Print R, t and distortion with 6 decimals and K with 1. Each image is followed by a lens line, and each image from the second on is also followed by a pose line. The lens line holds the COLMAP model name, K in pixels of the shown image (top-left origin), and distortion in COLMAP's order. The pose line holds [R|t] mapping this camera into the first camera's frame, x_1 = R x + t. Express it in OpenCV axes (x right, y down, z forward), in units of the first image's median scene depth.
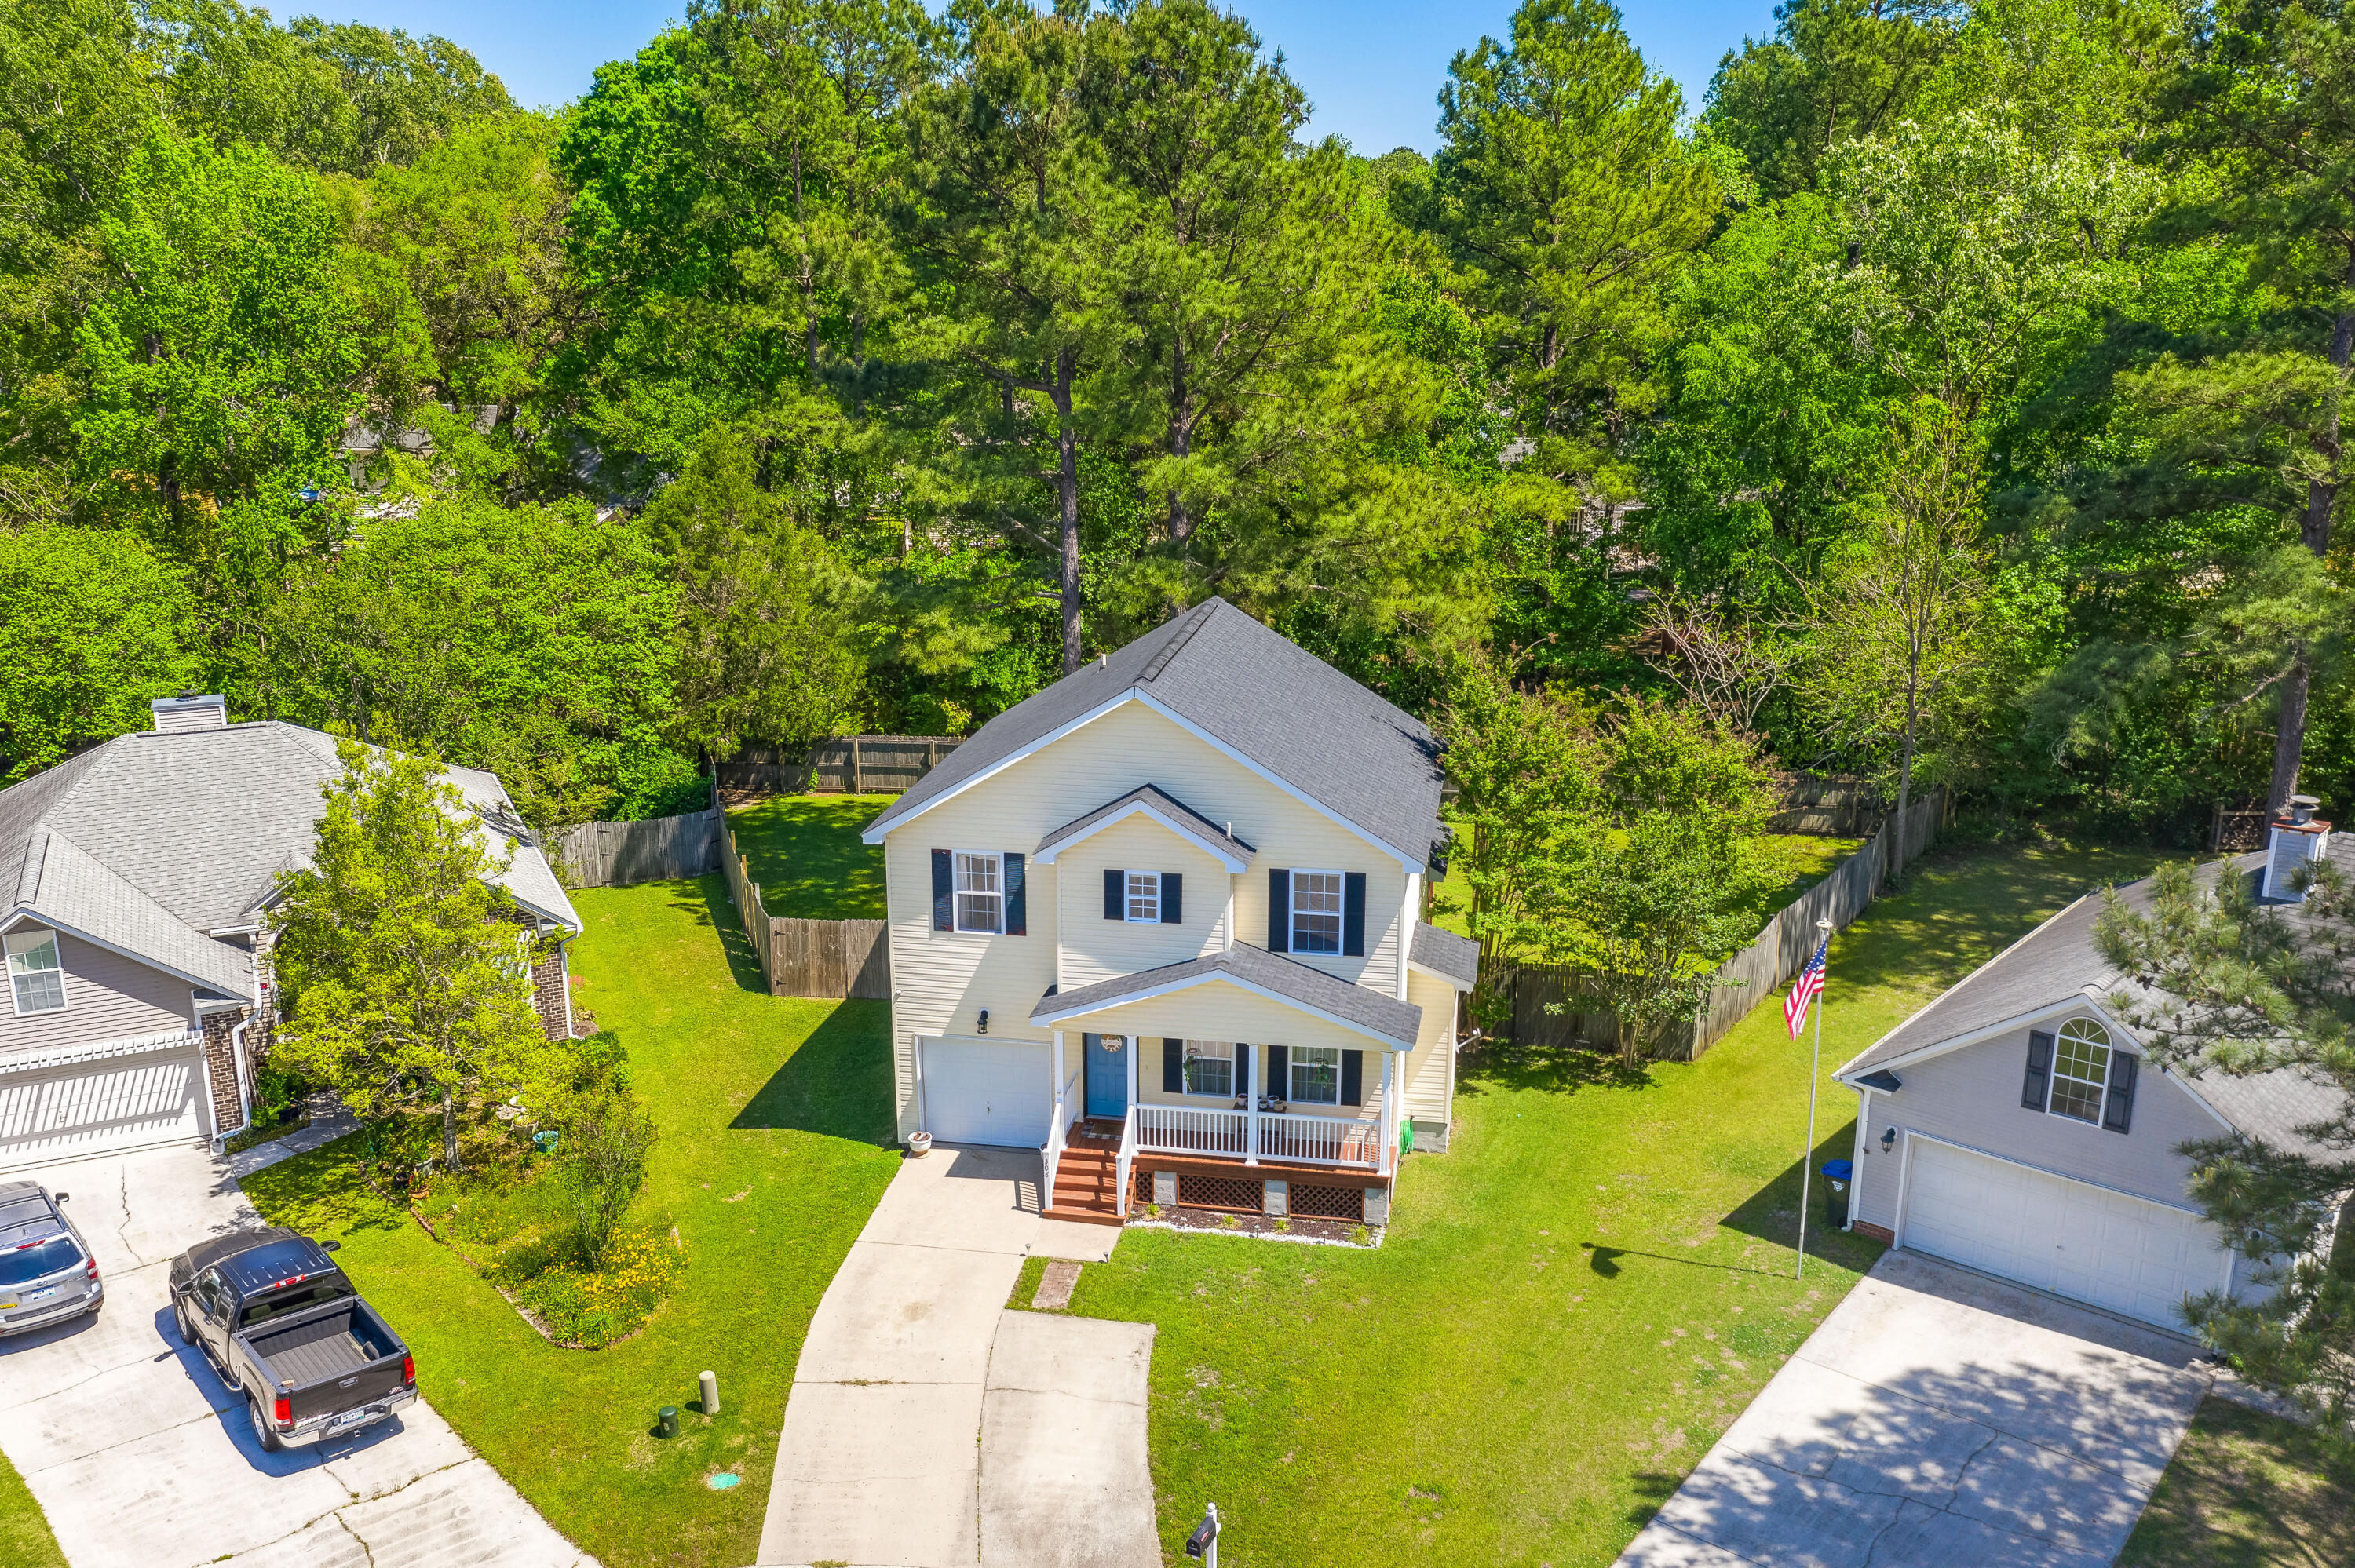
lens RADIAL K [[2078.0, 0, 1146.7], [0, 2078.0, 813.6], [0, 0, 1]] dist [0.017185, 0.000291]
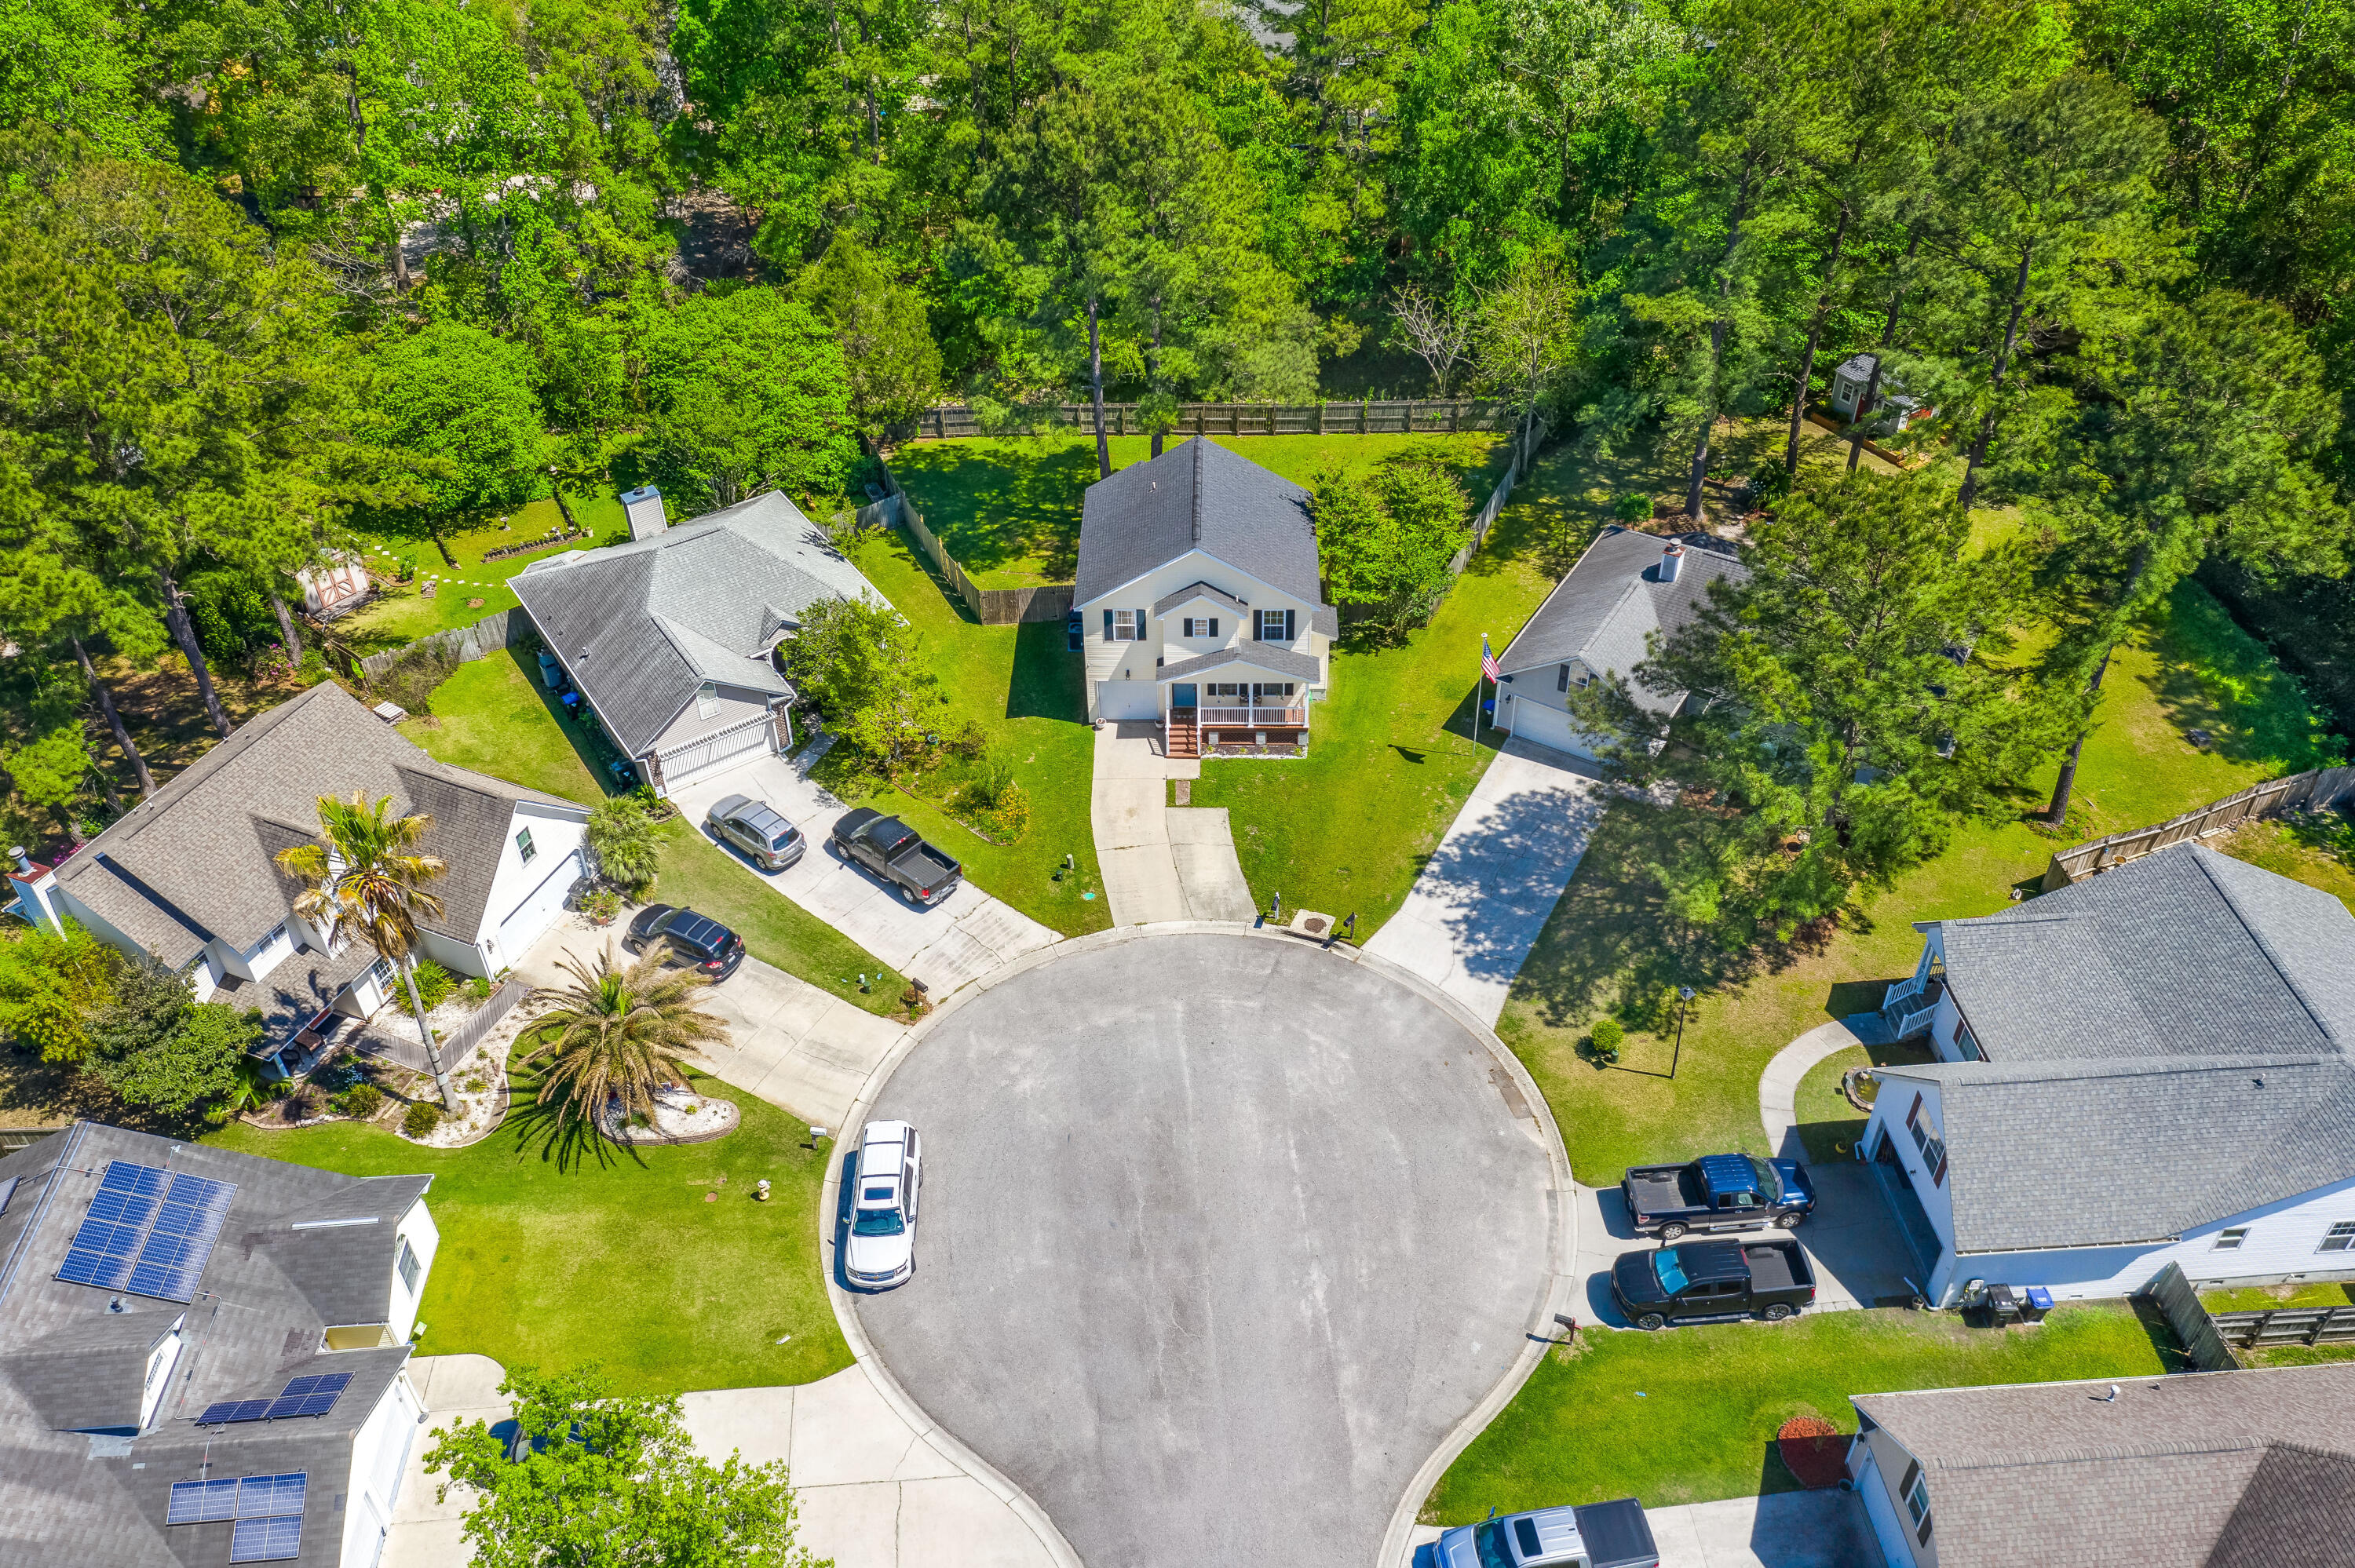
lens RADIAL K [[1855.7, 0, 1177.5], [0, 1855.7, 784.0], [0, 0, 1]] dist [-0.013488, 0.002547]
pose [[0.986371, -0.117417, 0.115265, -0.284486], [0.060949, 0.911440, 0.406894, -0.640436], [-0.152833, -0.394323, 0.906174, -0.937326]]
